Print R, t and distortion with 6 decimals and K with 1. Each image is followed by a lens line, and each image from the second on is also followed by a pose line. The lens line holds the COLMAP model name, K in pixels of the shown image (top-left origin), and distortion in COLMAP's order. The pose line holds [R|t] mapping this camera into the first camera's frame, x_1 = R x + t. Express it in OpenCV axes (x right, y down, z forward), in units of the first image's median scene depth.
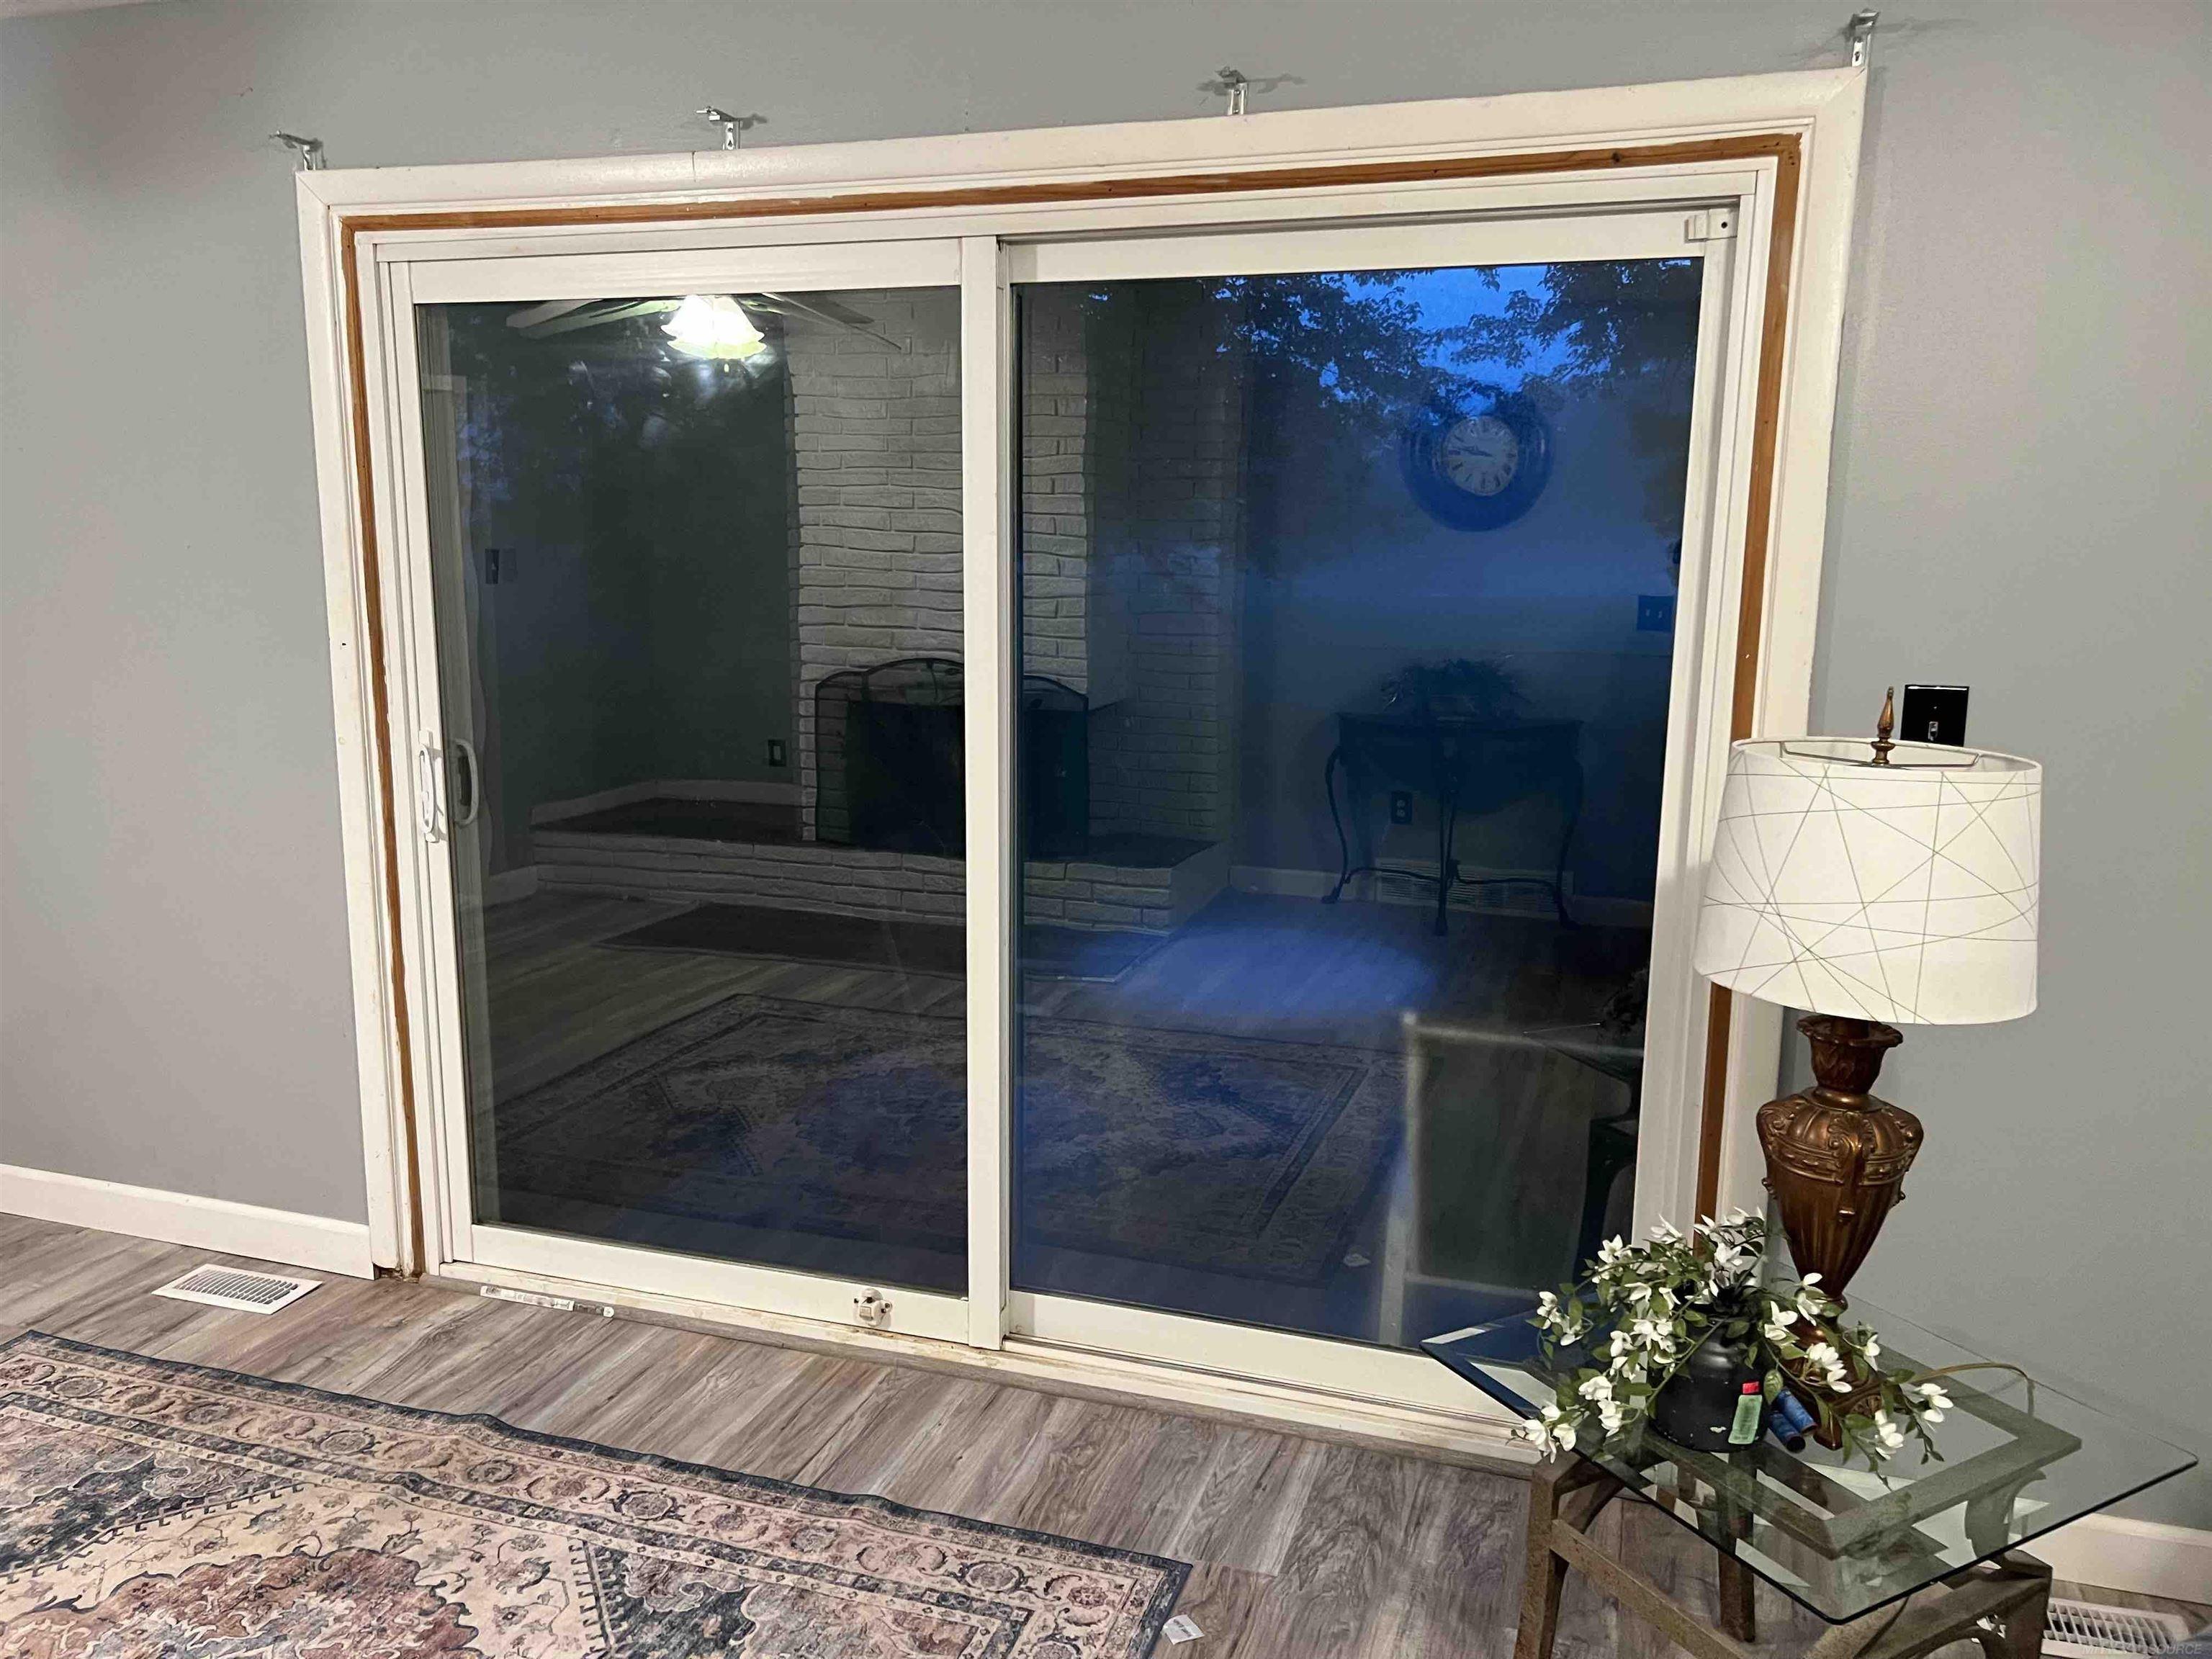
lens RADIAL K [[1660.0, 0, 1117.7], [0, 1660.0, 842.7], [0, 0, 1]] dist [0.042985, -0.040213]
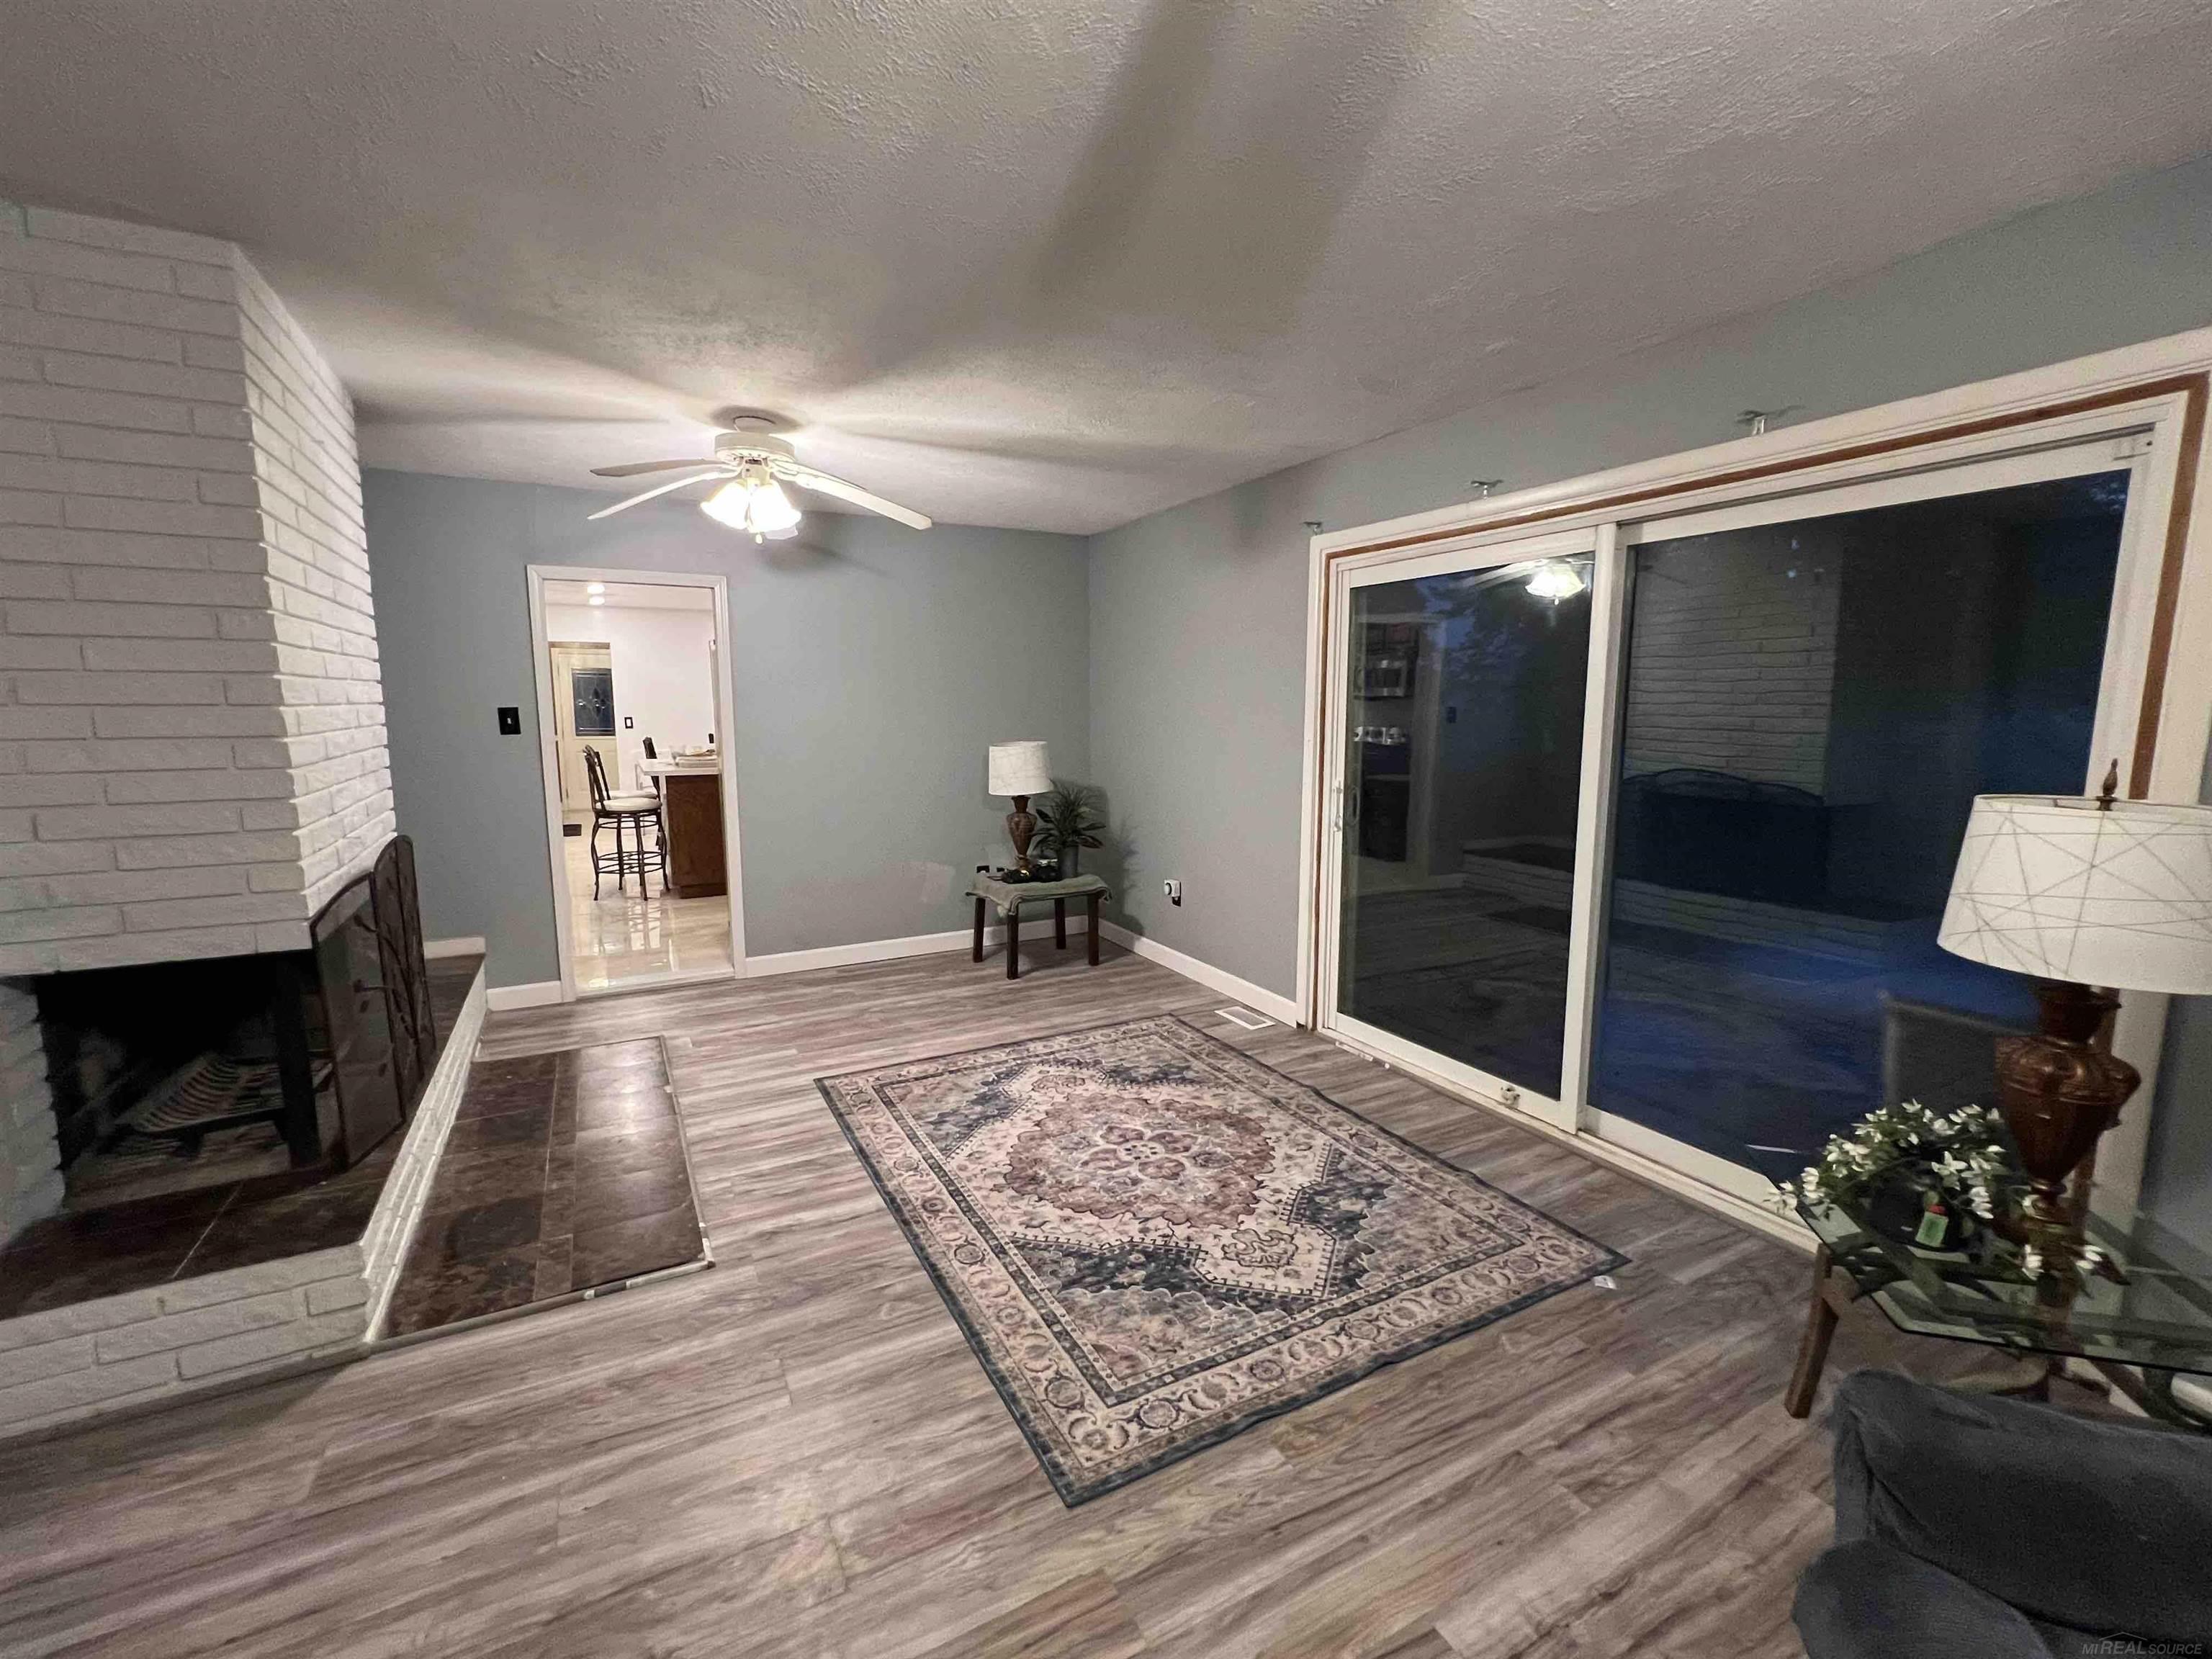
lens RADIAL K [[946.1, 0, 1101.7], [0, 946.1, 828.5], [0, 0, 1]] dist [0.000237, -0.000326]
pose [[0.718346, 0.077933, -0.691307, 0.259538], [-0.114761, 0.993367, -0.007264, 0.046958], [0.686155, 0.084553, 0.722525, -0.118860]]
